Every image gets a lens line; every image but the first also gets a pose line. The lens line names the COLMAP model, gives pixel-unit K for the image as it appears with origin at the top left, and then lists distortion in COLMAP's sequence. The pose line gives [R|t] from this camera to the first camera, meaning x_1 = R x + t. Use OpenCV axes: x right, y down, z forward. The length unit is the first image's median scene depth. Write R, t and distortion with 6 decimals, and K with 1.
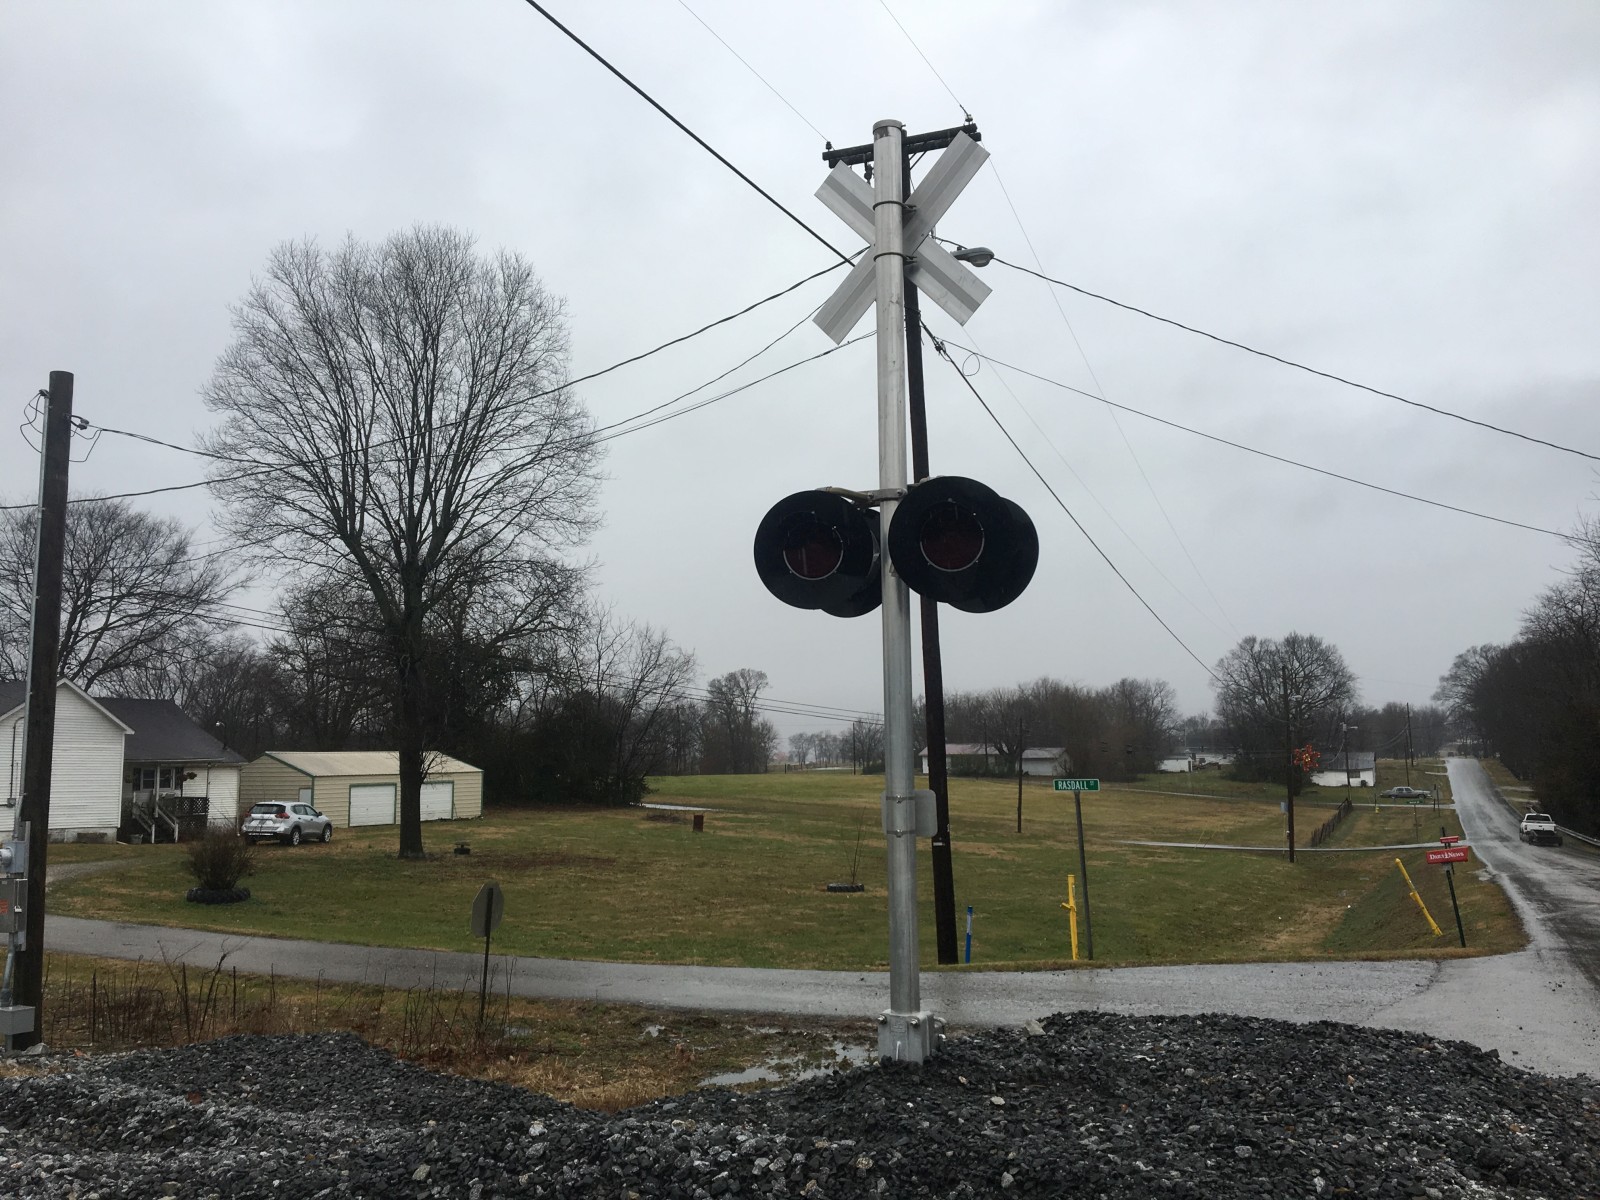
lens RADIAL K [[1333.6, 0, 788.3], [0, 1333.6, 663.1], [0, 0, 1]] dist [0.083392, -0.133022]
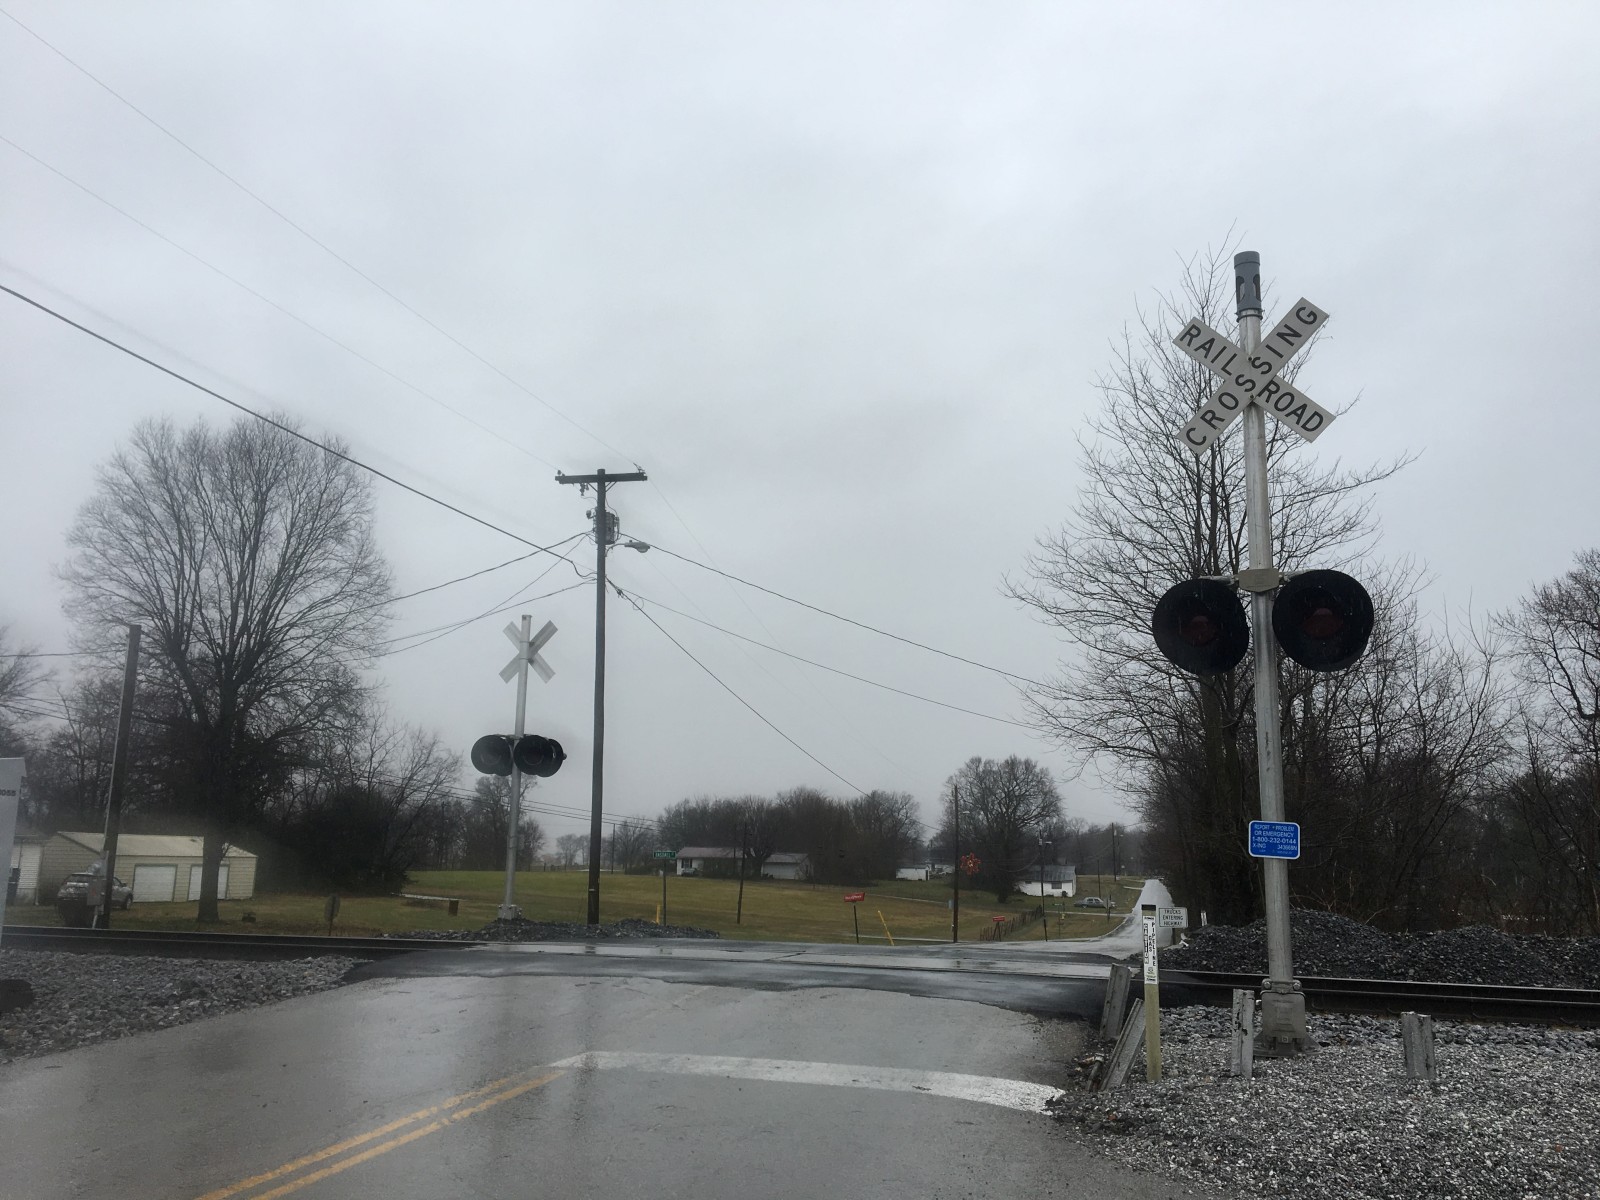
lens RADIAL K [[1333.6, 0, 787.8], [0, 1333.6, 606.3], [0, 0, 1]] dist [0.083392, -0.133022]
pose [[0.985610, 0.059182, 0.158334, 0.012126], [-0.039955, 0.991729, -0.121970, -0.004811], [-0.164243, 0.113888, 0.979823, -0.144685]]
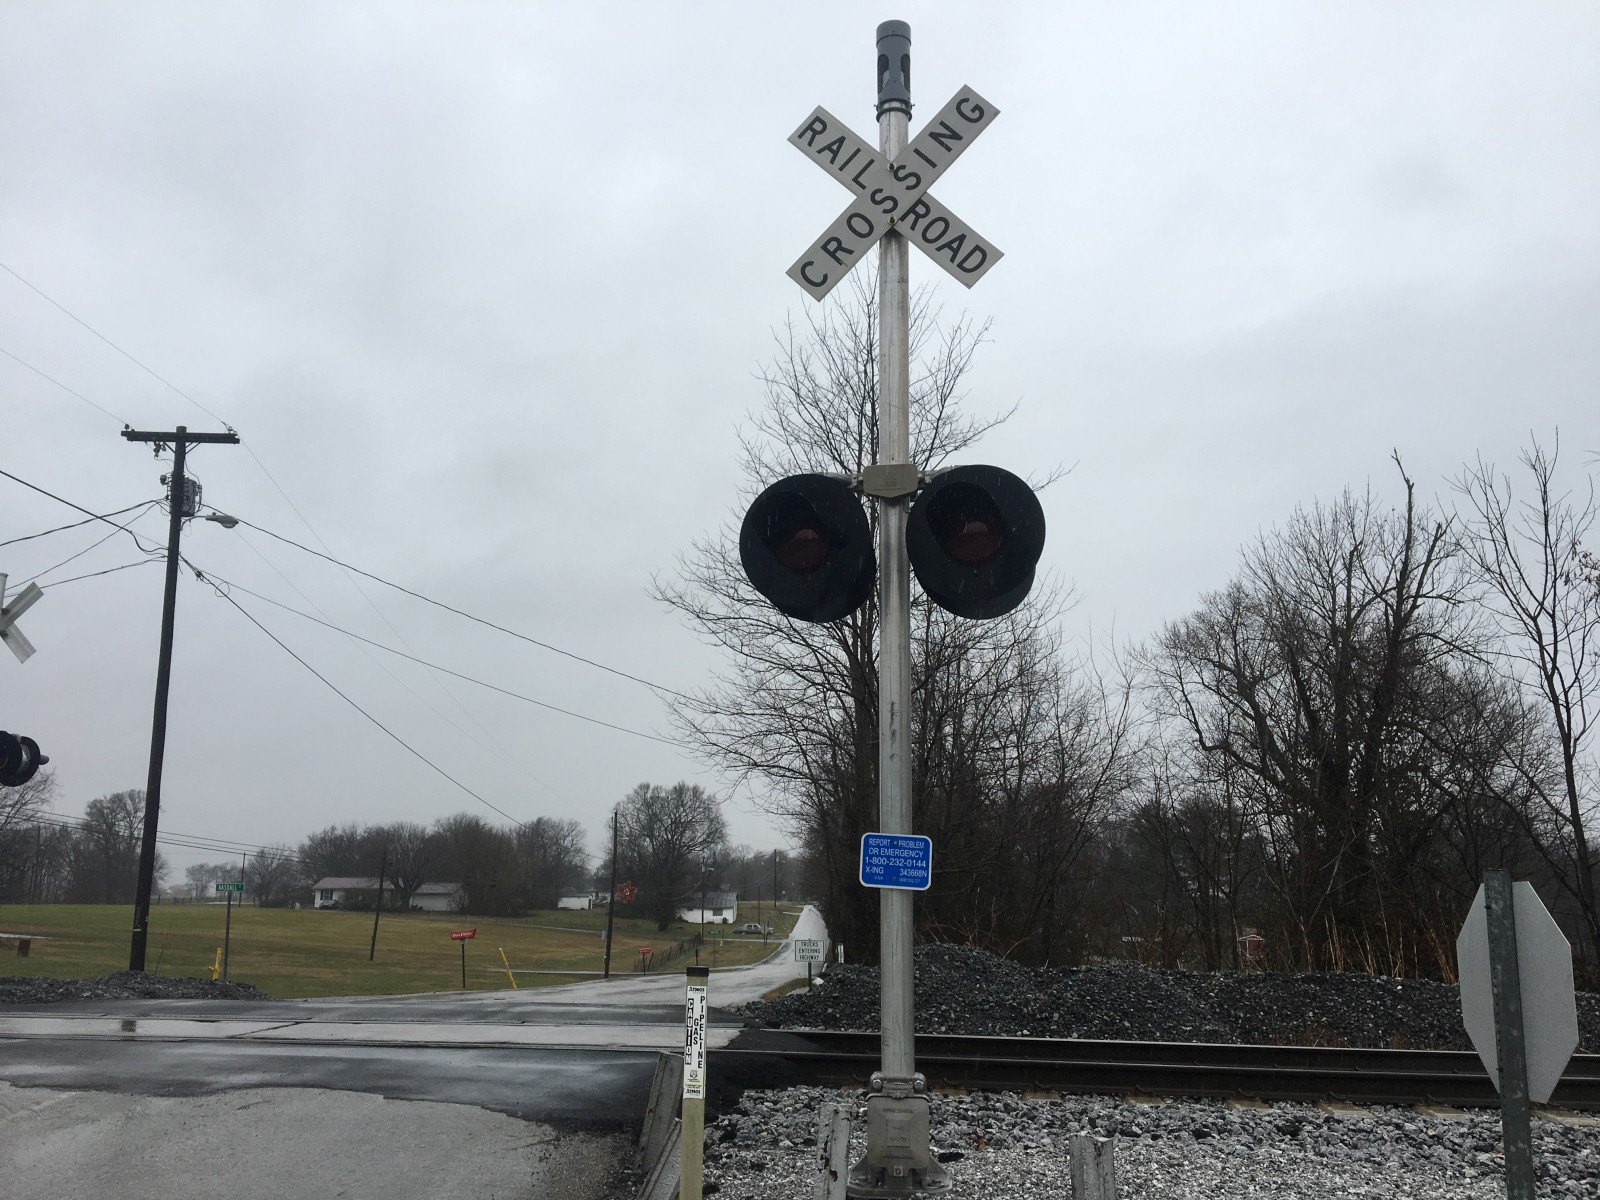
lens RADIAL K [[1333.6, 0, 782.5], [0, 1333.6, 606.8], [0, 0, 1]] dist [0.083392, -0.133022]
pose [[0.918842, 0.104540, 0.380528, 0.030285], [-0.049449, 0.987174, -0.151797, -0.003549], [-0.391516, 0.120661, 0.912226, -0.114751]]
